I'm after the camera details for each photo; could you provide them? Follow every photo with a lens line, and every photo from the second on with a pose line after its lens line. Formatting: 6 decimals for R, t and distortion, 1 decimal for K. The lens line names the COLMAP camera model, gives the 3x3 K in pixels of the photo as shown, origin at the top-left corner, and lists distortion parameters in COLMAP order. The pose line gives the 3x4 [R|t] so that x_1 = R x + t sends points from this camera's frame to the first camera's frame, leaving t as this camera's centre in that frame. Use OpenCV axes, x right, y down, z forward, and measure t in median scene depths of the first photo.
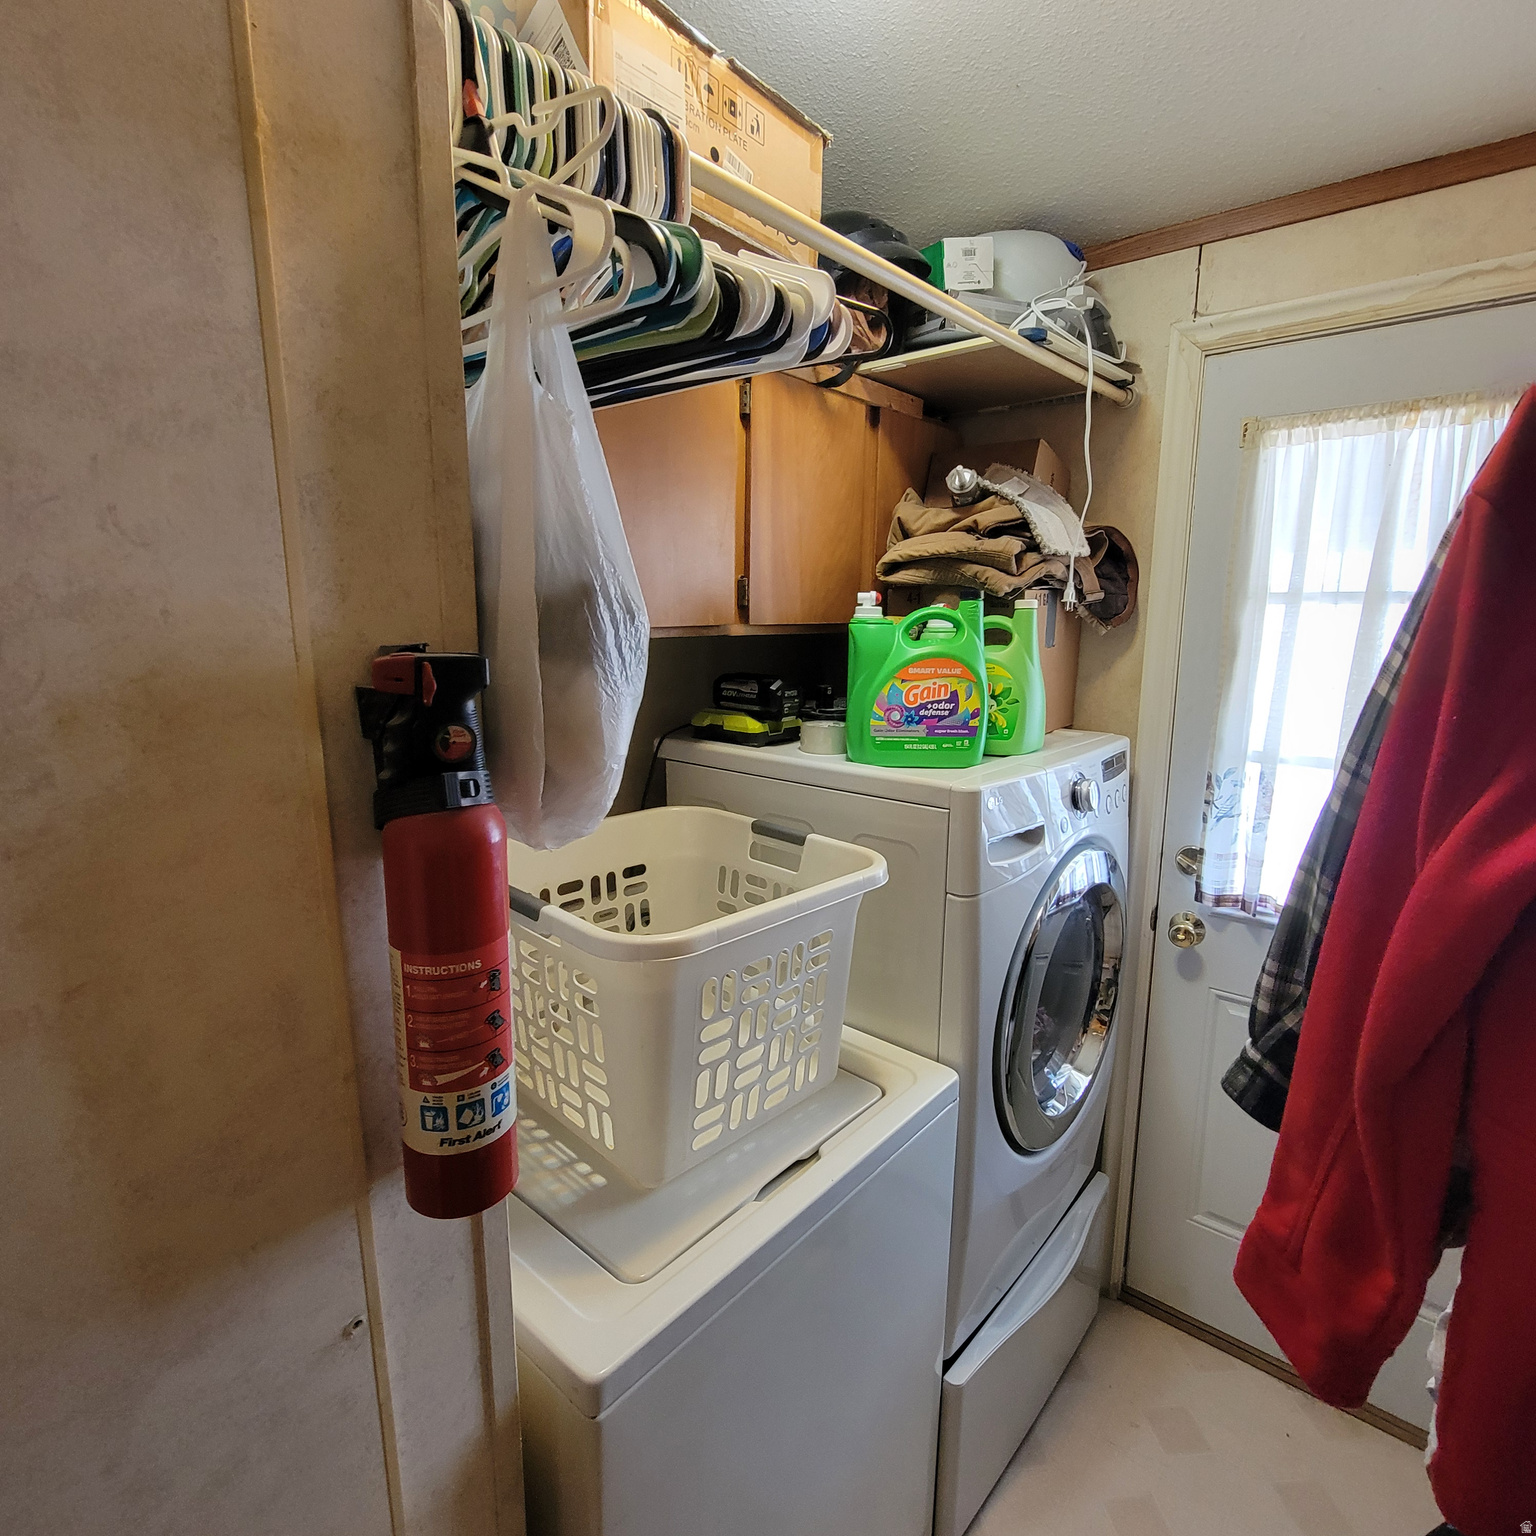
lens RADIAL K [[837.7, 0, 772.1], [0, 837.7, 764.0], [0, 0, 1]] dist [-0.006186, 0.000710]
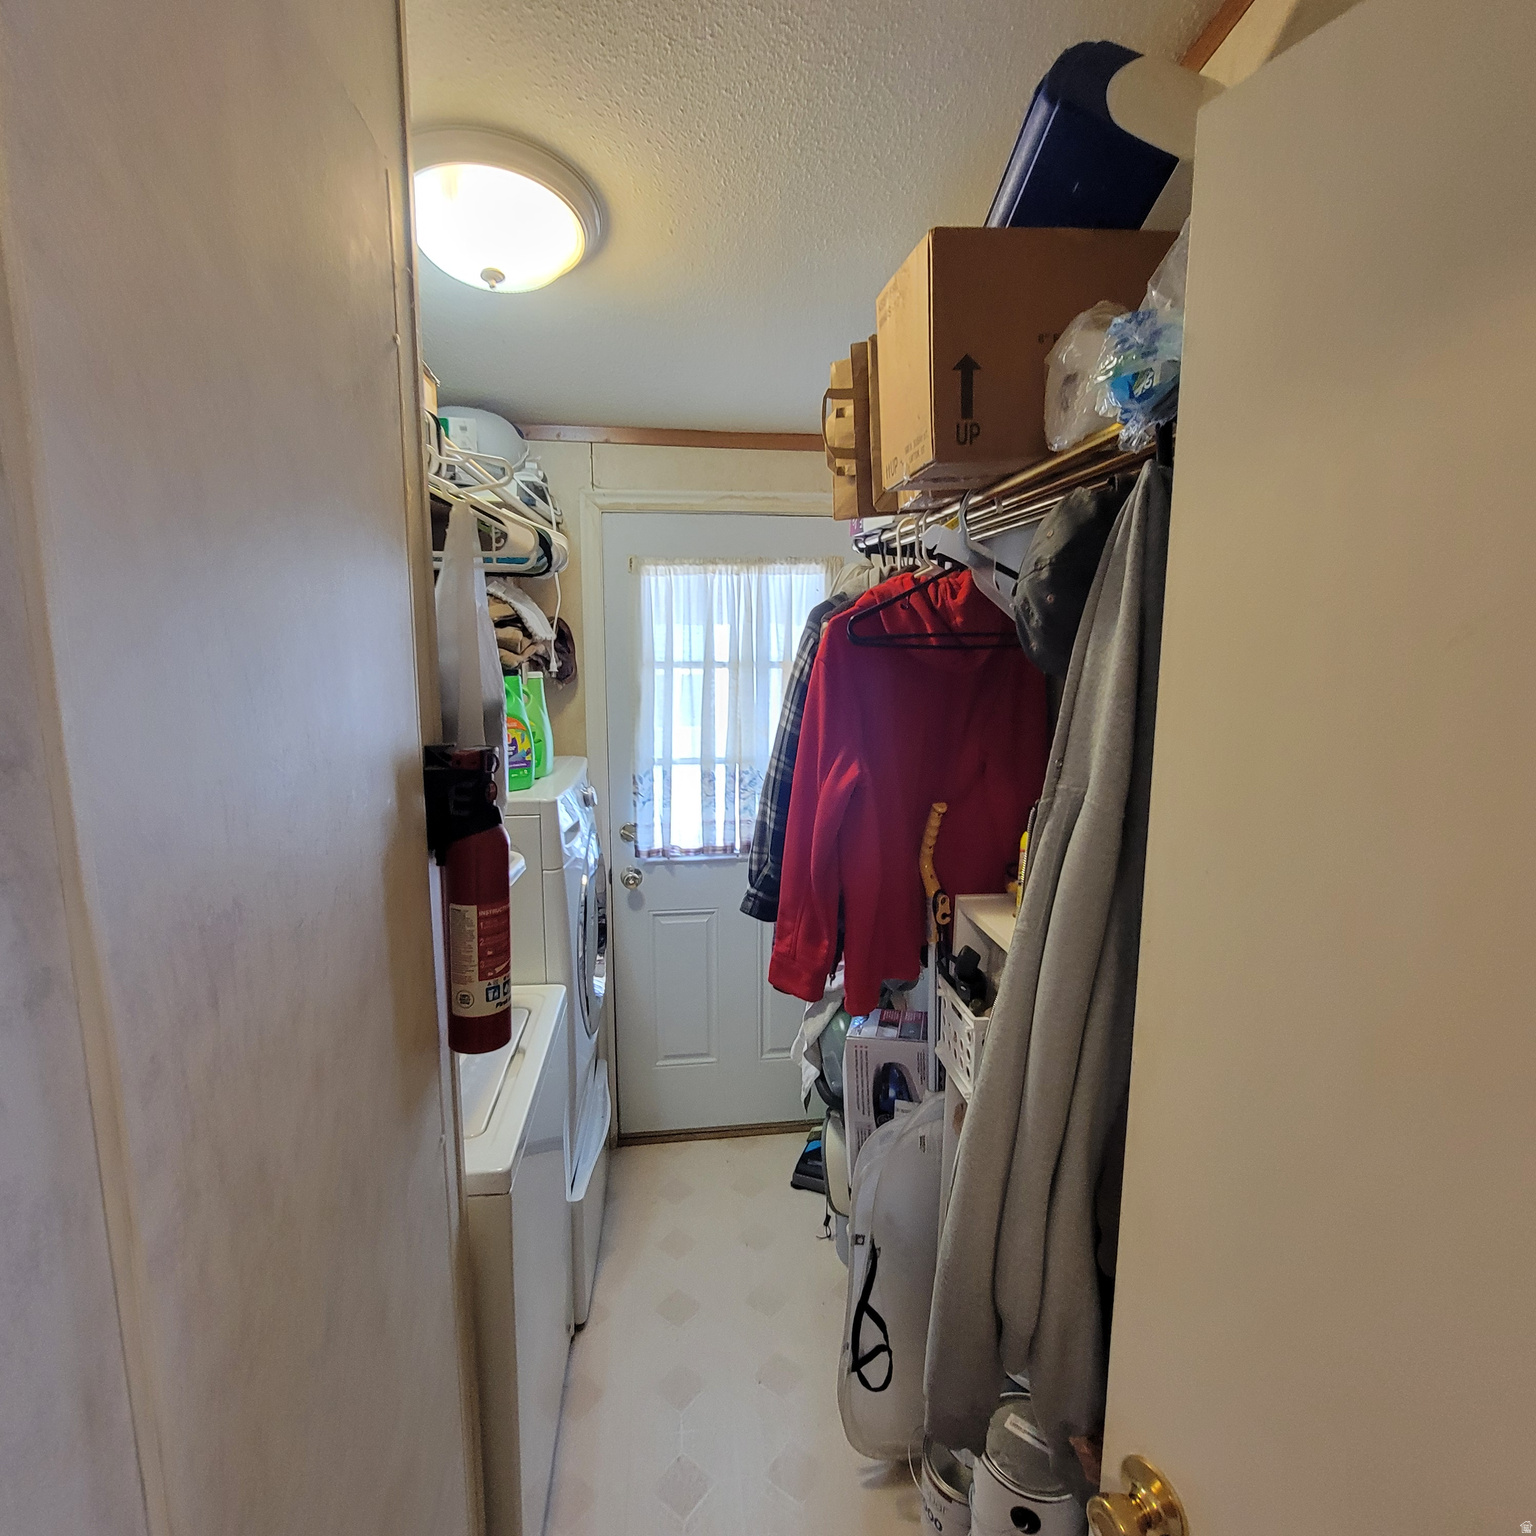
lens RADIAL K [[837.7, 0, 772.1], [0, 837.7, 764.0], [0, 0, 1]] dist [-0.006186, 0.000710]
pose [[0.677673, -0.110549, 0.727007, -0.485931], [0.130955, 0.990975, 0.028620, -0.021786], [-0.723609, 0.075810, 0.686034, -0.294487]]
